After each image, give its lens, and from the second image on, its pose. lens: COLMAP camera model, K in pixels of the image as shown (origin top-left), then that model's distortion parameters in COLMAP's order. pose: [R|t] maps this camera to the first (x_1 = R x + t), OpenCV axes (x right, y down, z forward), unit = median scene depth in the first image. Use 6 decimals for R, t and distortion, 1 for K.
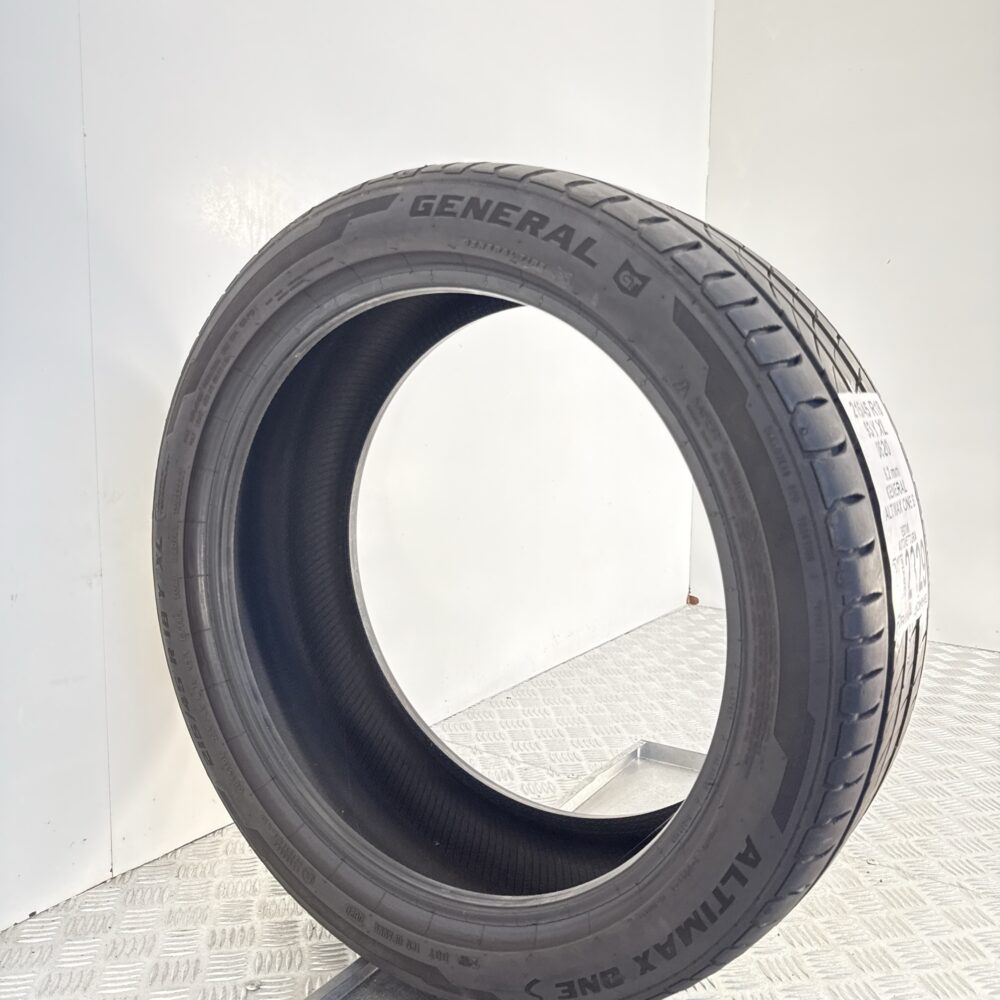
lens RADIAL K [[925.8, 0, 500.0], [0, 925.8, 500.0], [0, 0, 1]] dist [0.106692, -0.227685]
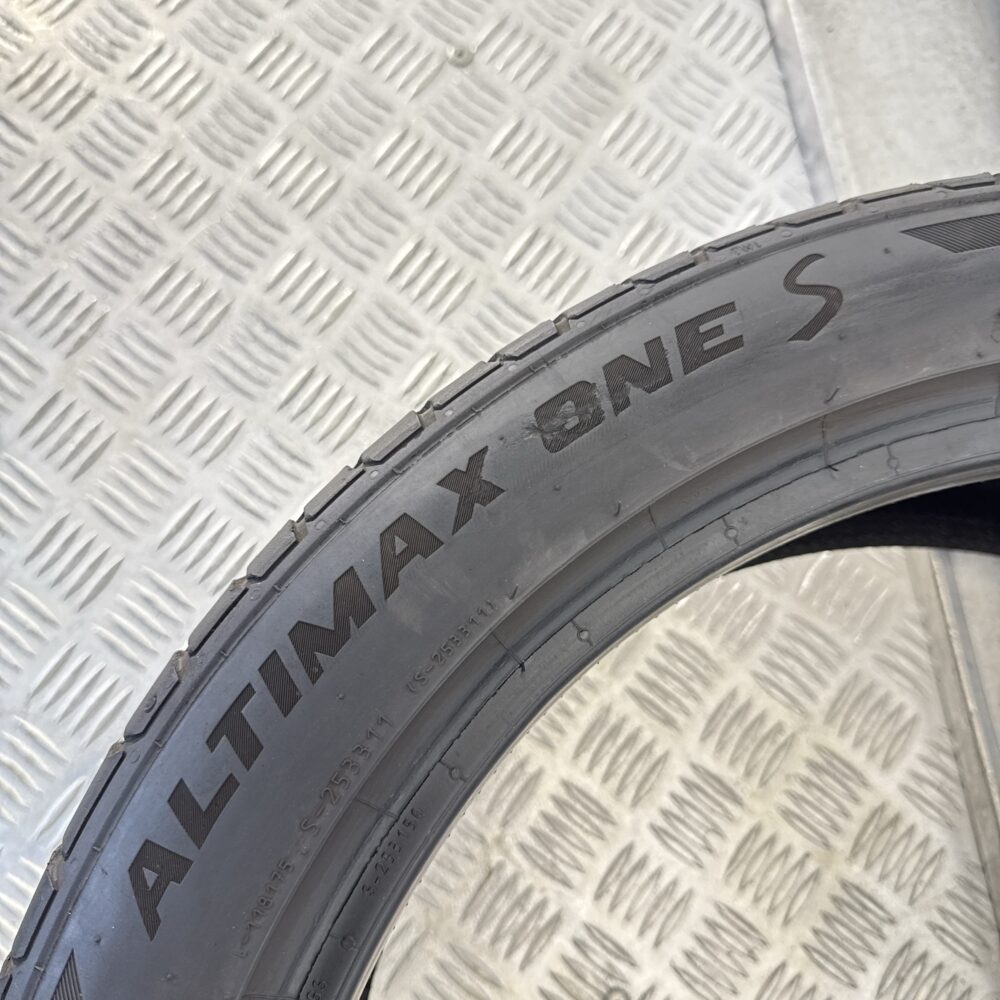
lens RADIAL K [[925.8, 0, 500.0], [0, 925.8, 500.0], [0, 0, 1]] dist [0.106692, -0.227685]
pose [[-0.838538, 0.060294, 0.541496, -0.057877], [-0.023465, -0.996932, 0.074668, 0.459793], [0.544337, 0.049905, 0.837381, 0.692208]]
